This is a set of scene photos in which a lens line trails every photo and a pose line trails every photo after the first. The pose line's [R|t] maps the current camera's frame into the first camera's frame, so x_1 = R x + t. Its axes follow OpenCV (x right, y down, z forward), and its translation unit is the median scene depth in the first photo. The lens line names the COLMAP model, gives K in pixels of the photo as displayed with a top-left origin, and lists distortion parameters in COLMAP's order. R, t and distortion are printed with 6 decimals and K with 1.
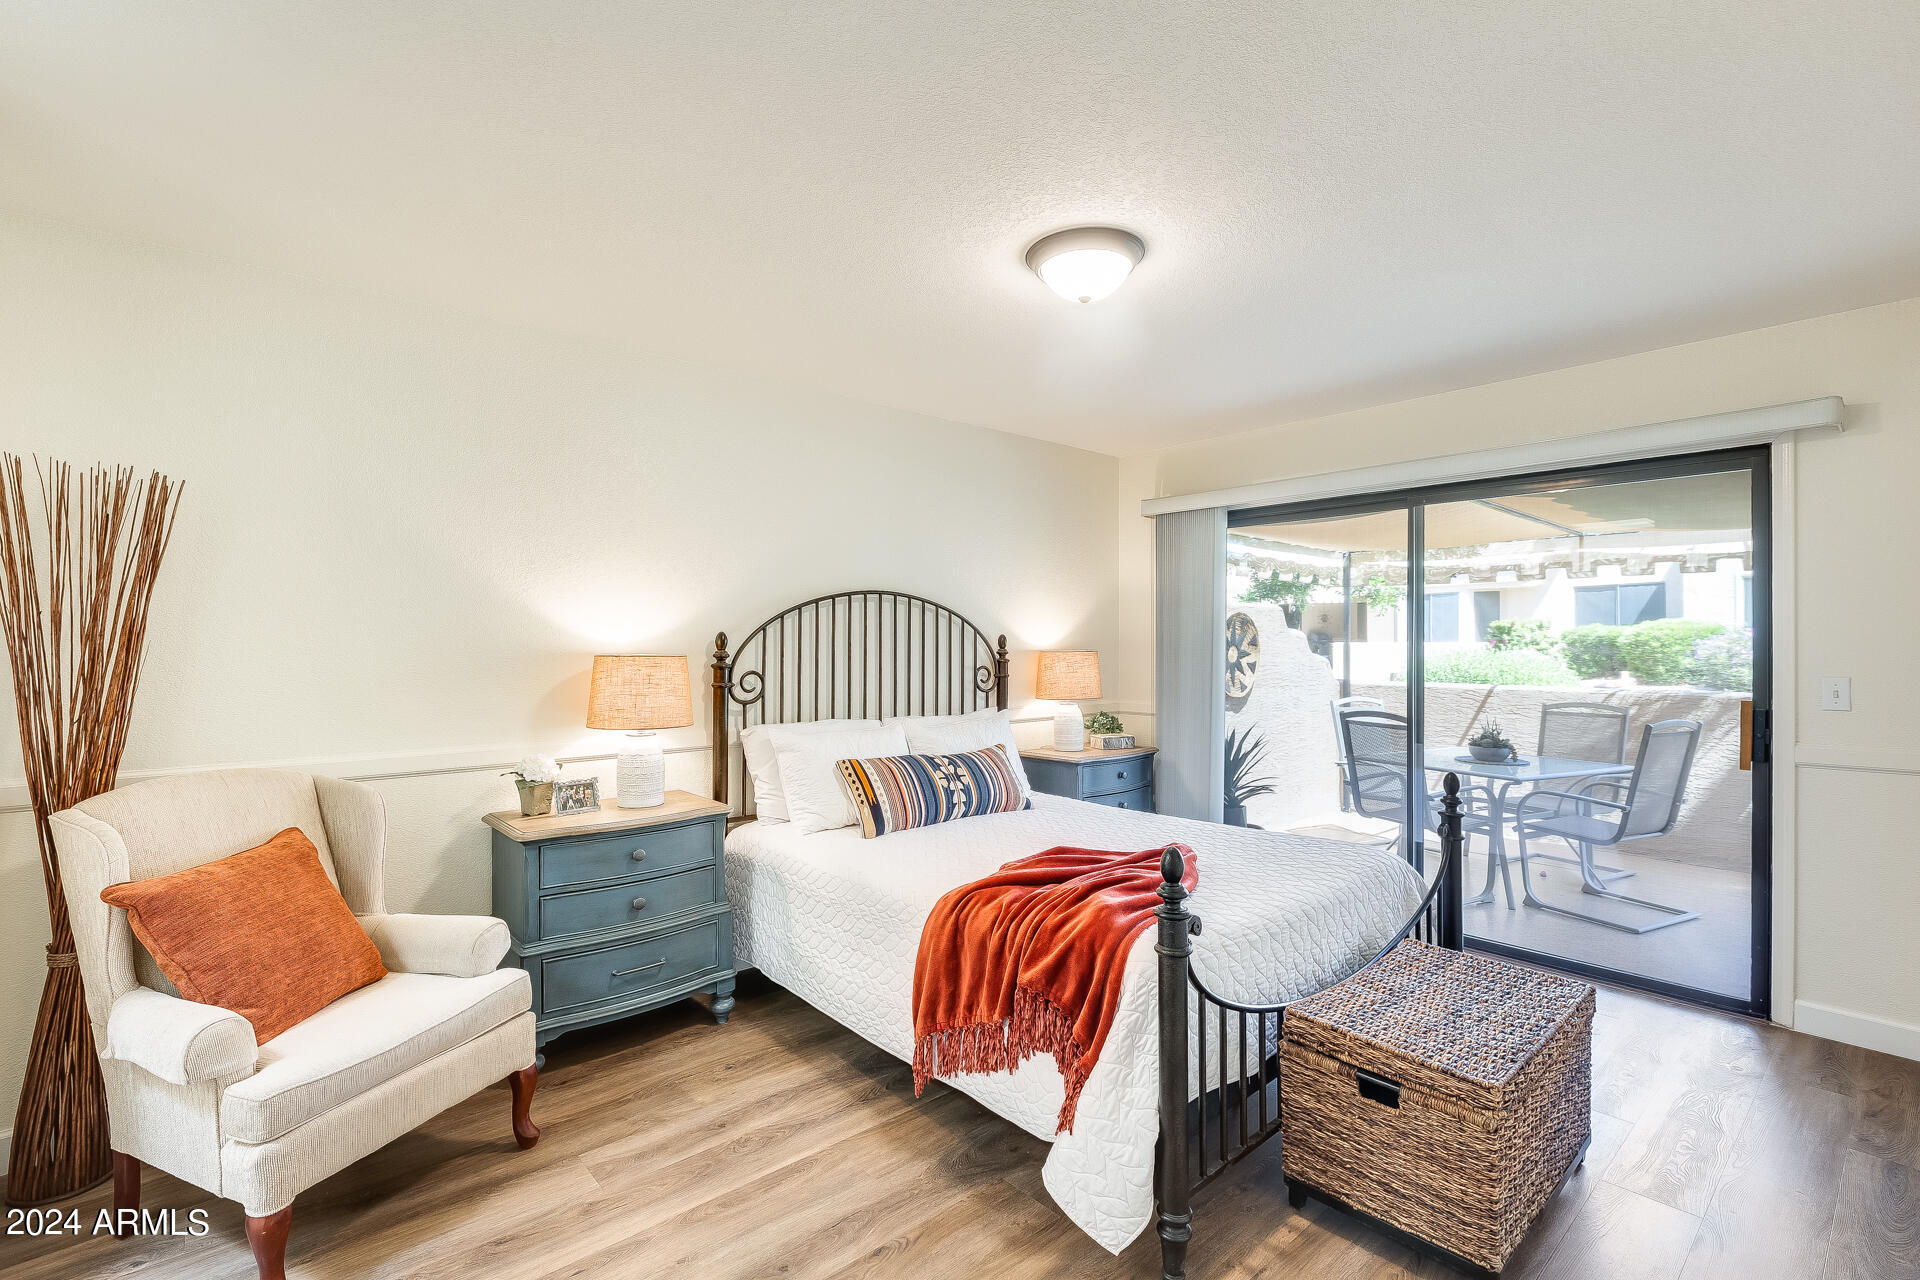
lens RADIAL K [[867.2, 0, 945.8], [0, 867.2, 643.1], [0, 0, 1]] dist [-0.005036, -0.000085]
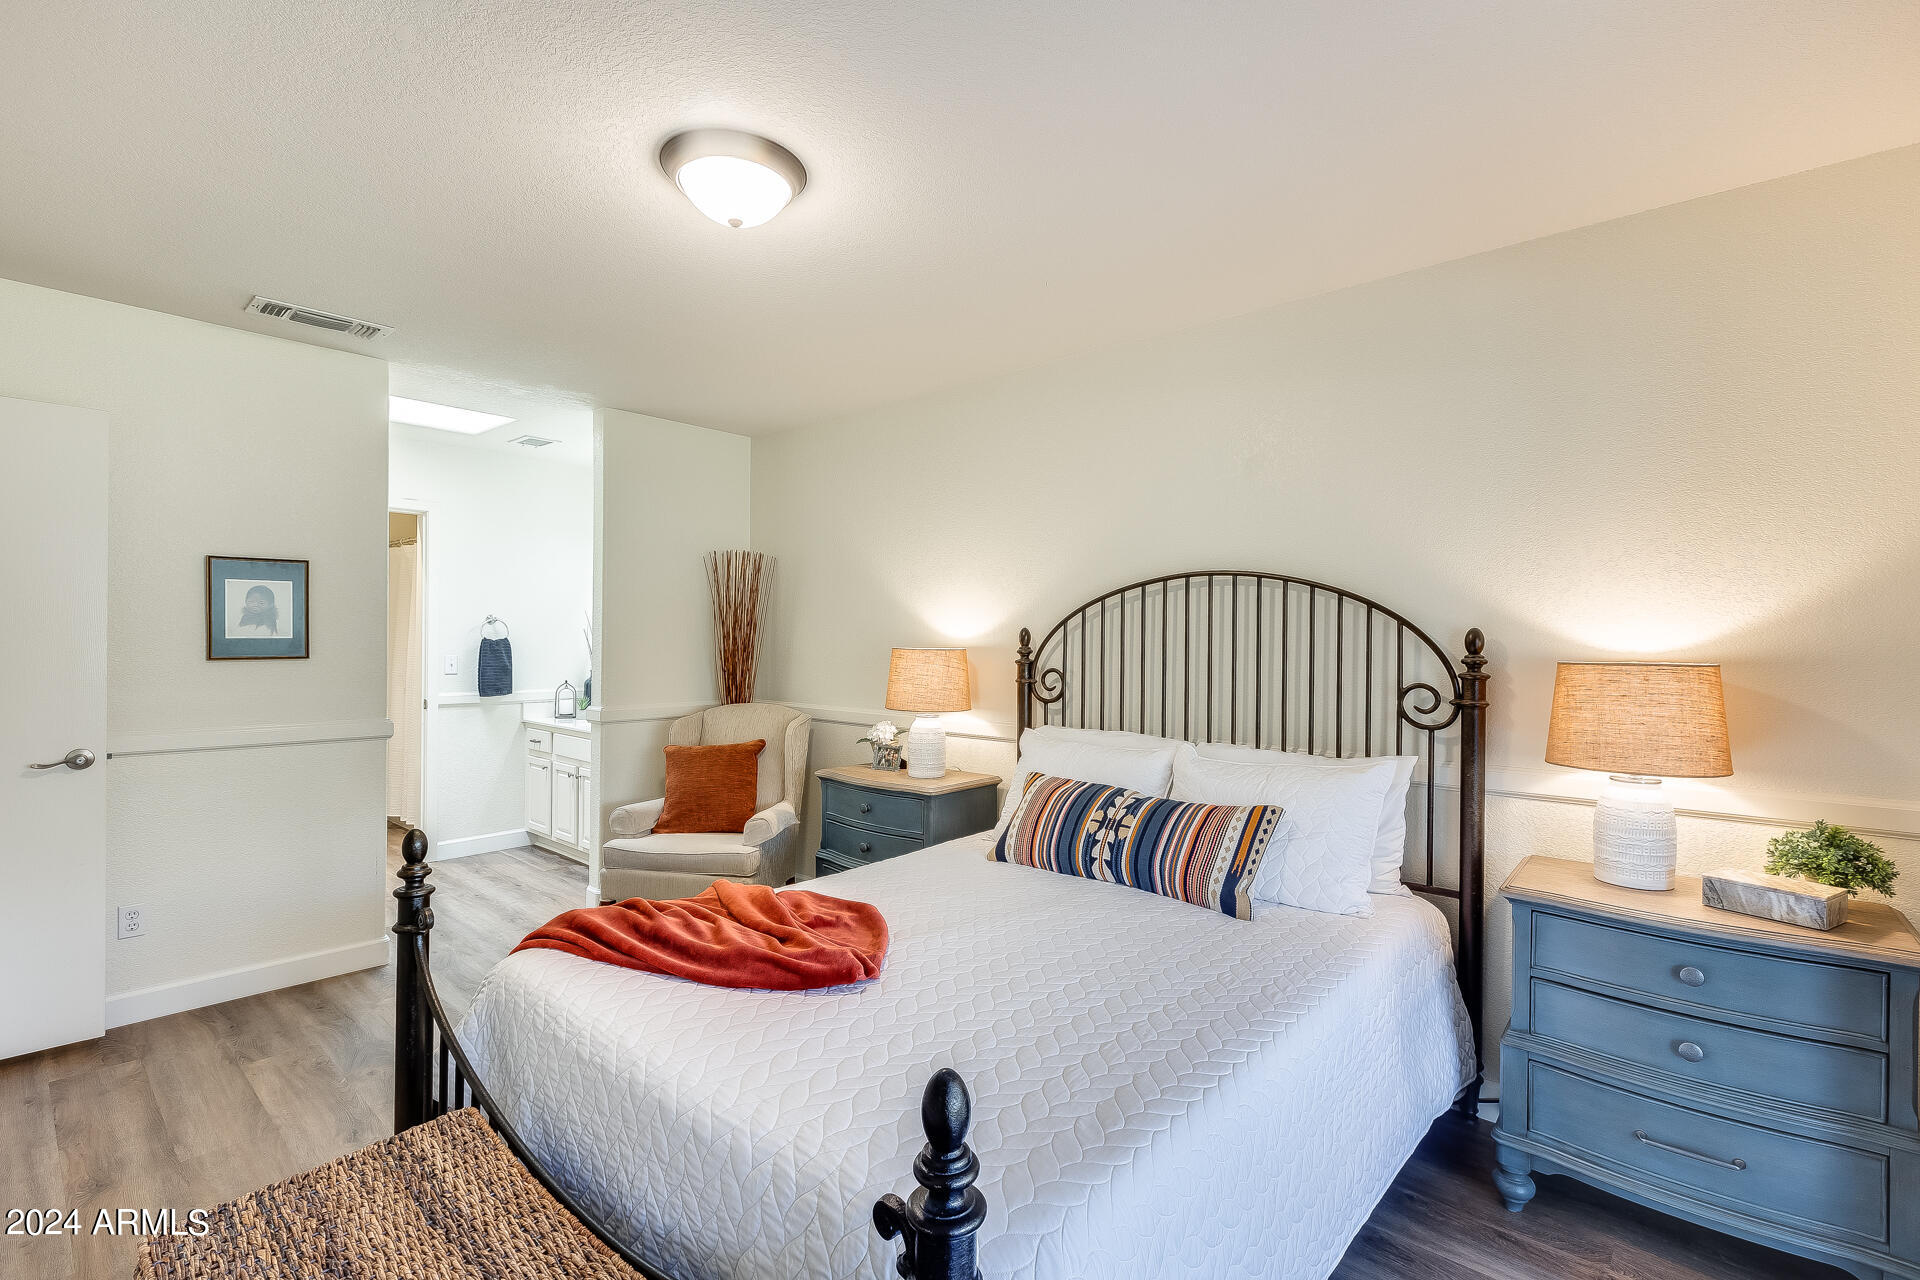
lens RADIAL K [[875.3, 0, 966.4], [0, 875.3, 647.4], [0, 0, 1]] dist [0.001634, -0.000774]
pose [[0.154981, 0.010650, -0.987860, 0.701016], [-0.014902, 0.999853, 0.008441, 0.002272], [0.987805, 0.013412, 0.155117, 0.751584]]
